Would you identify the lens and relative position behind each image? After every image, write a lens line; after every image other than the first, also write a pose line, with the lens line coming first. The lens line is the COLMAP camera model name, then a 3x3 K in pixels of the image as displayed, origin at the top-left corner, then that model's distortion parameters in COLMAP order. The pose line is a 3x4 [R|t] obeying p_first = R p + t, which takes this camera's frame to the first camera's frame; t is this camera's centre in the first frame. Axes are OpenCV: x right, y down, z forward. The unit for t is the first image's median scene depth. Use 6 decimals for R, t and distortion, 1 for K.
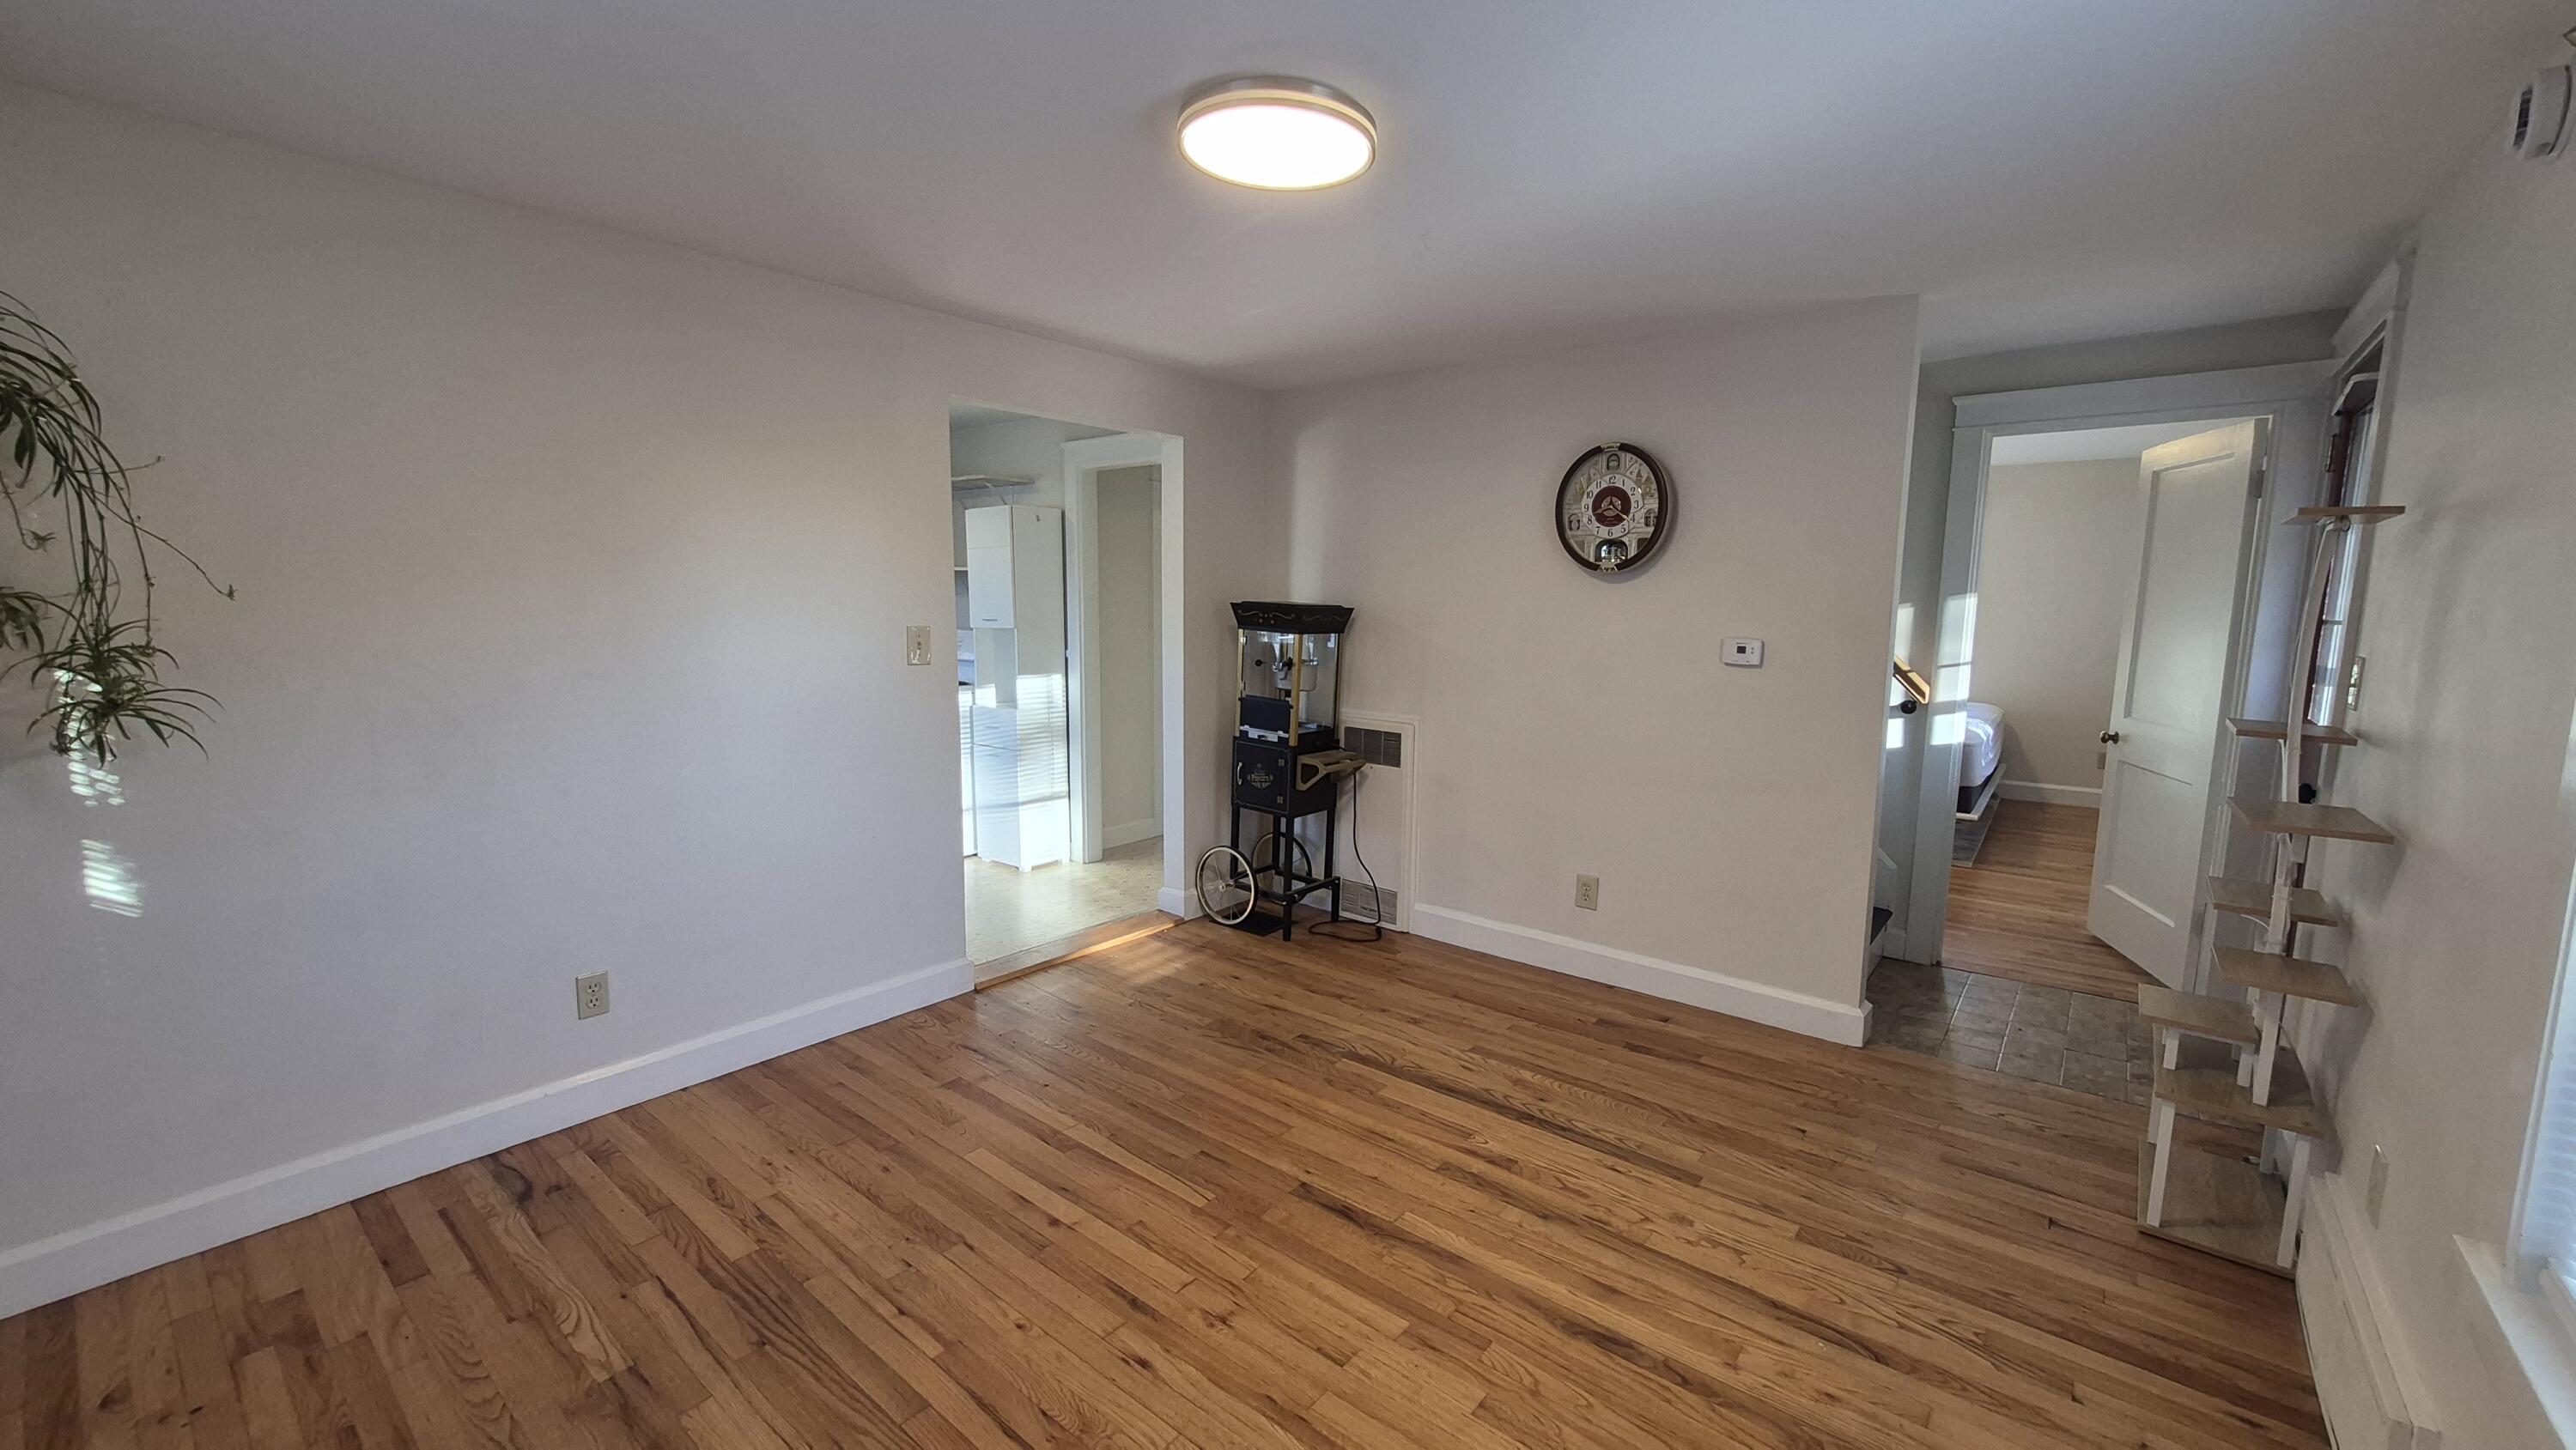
lens RADIAL K [[1010.2, 0, 1310.4], [0, 1010.2, 724.5], [0, 0, 1]] dist [0.000834, -0.000975]
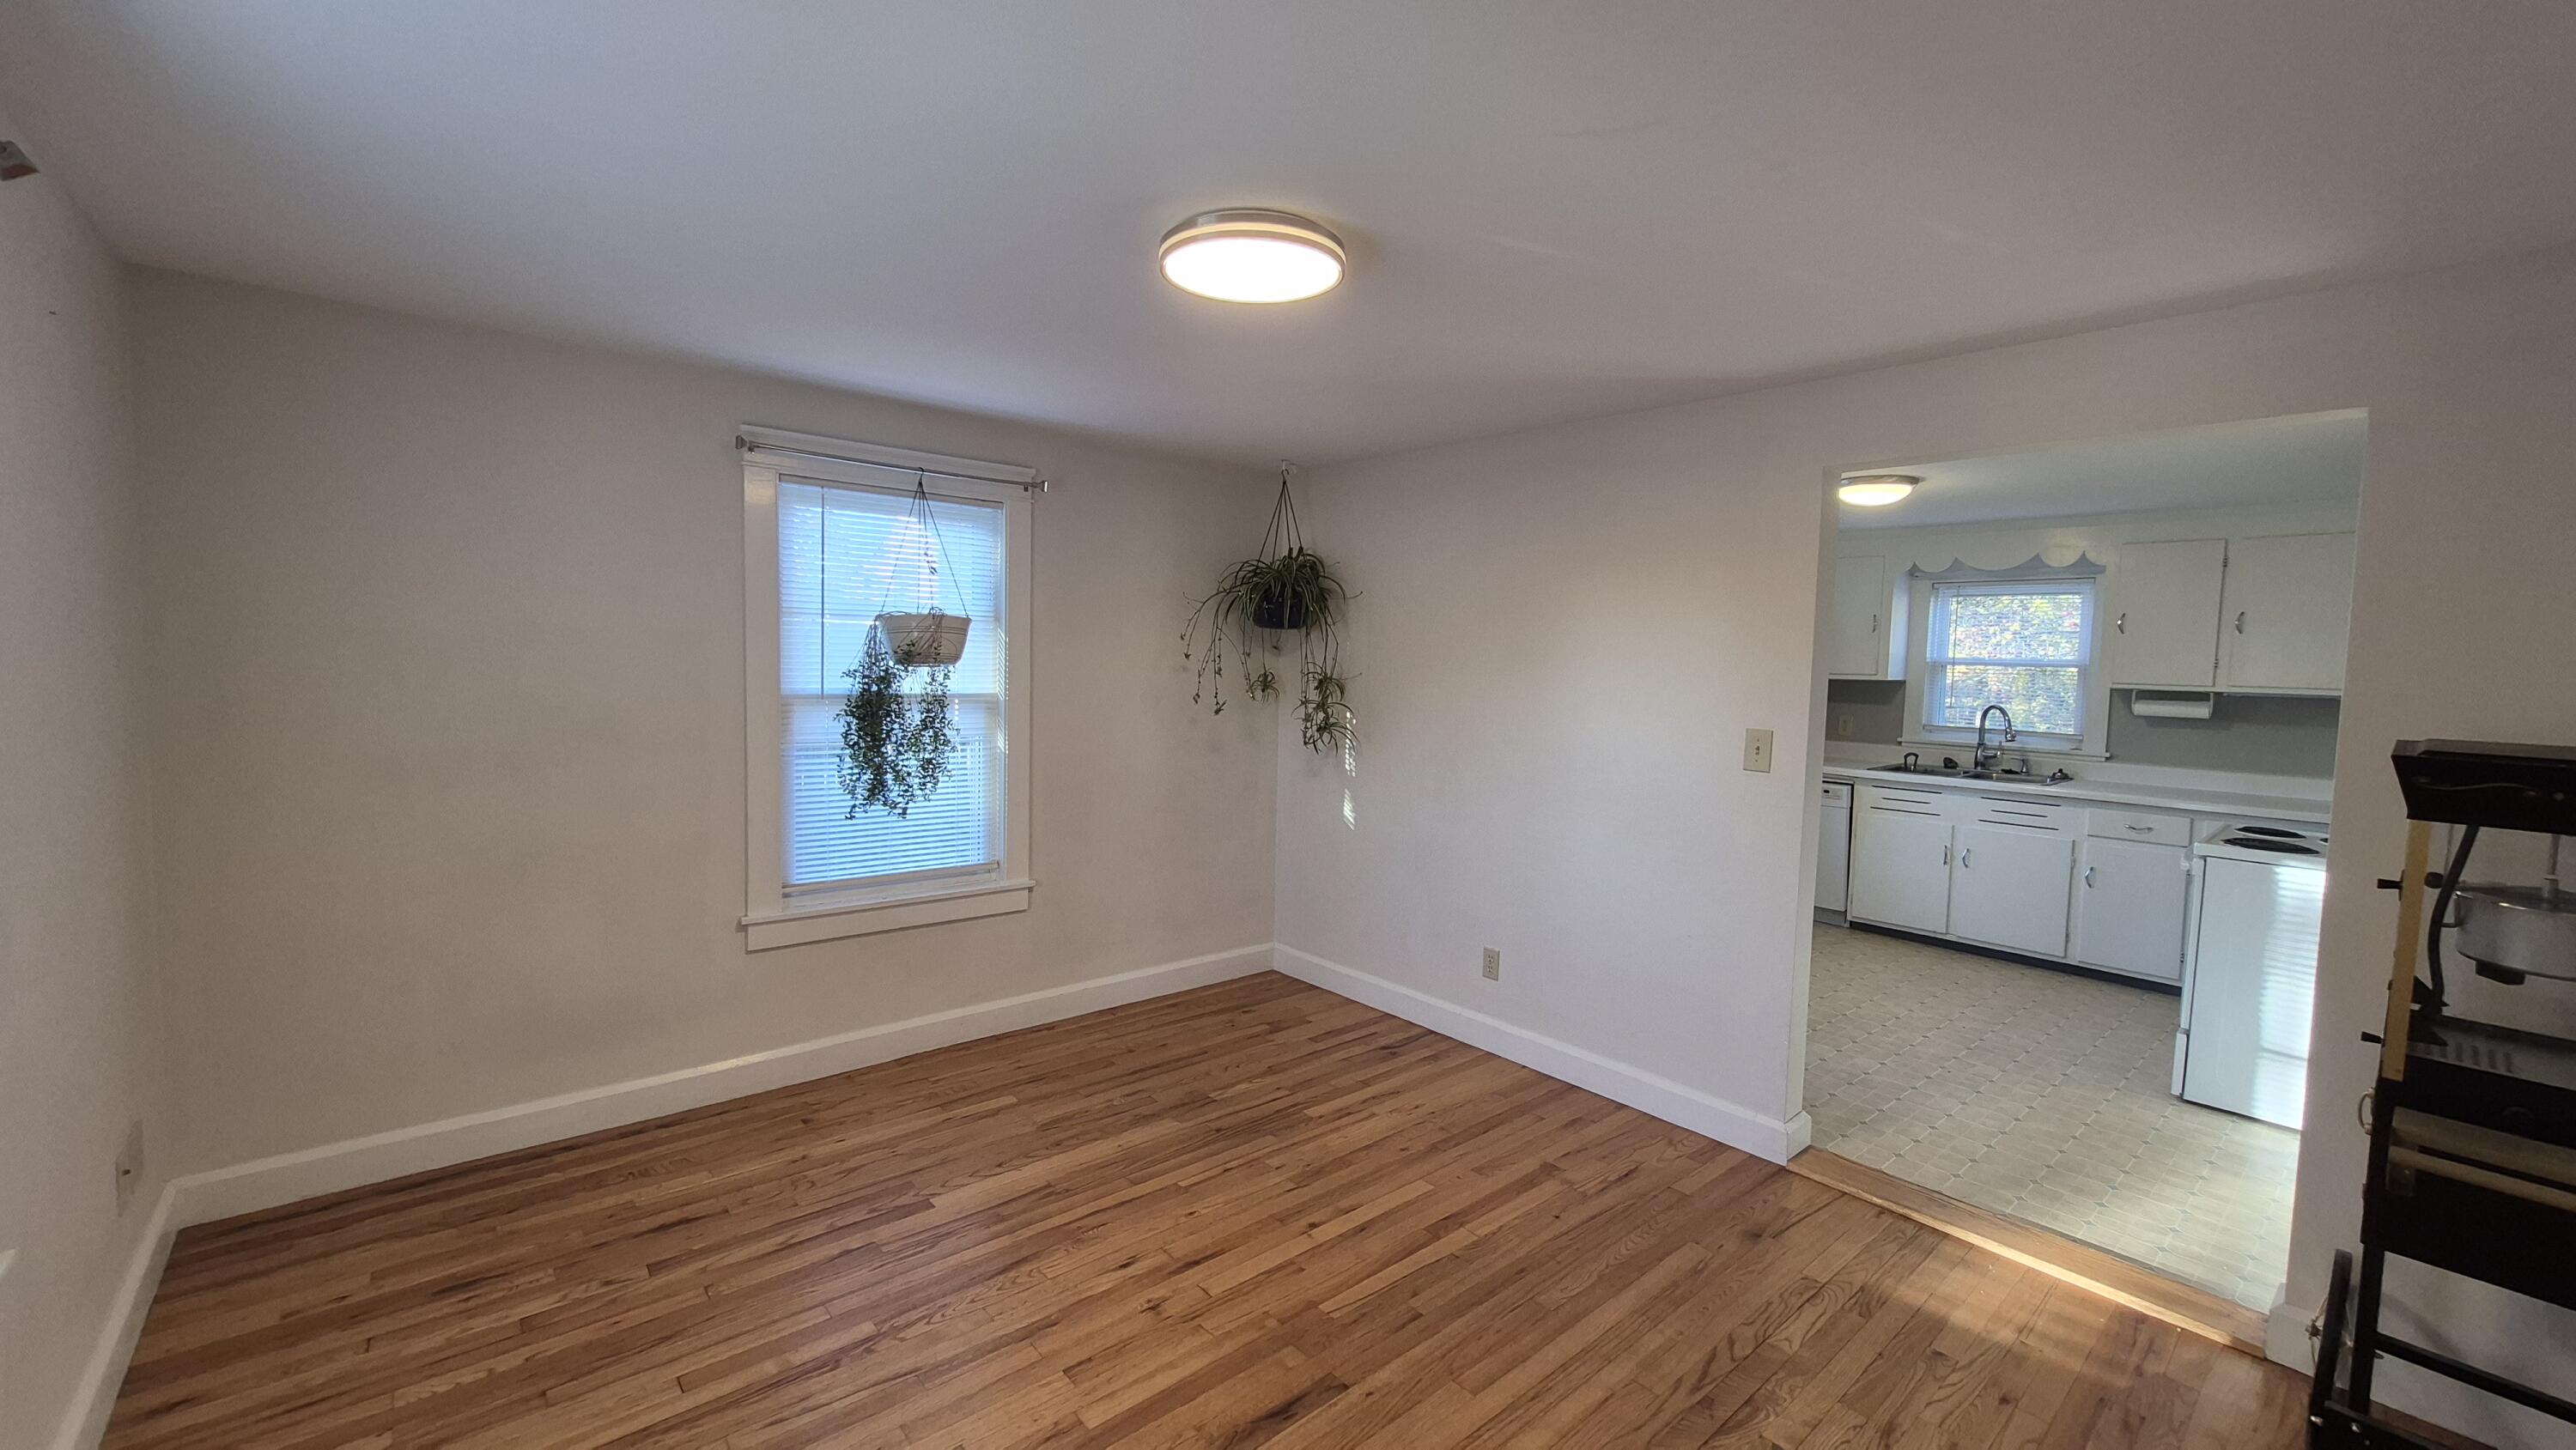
lens RADIAL K [[1010.2, 0, 1297.8], [0, 1010.2, 727.5], [0, 0, 1]] dist [0.000834, -0.000975]
pose [[-0.177991, 0.051728, -0.982671, 0.819527], [-0.156166, 0.984477, 0.080110, -0.150321], [0.971561, 0.167719, -0.167150, 1.037072]]
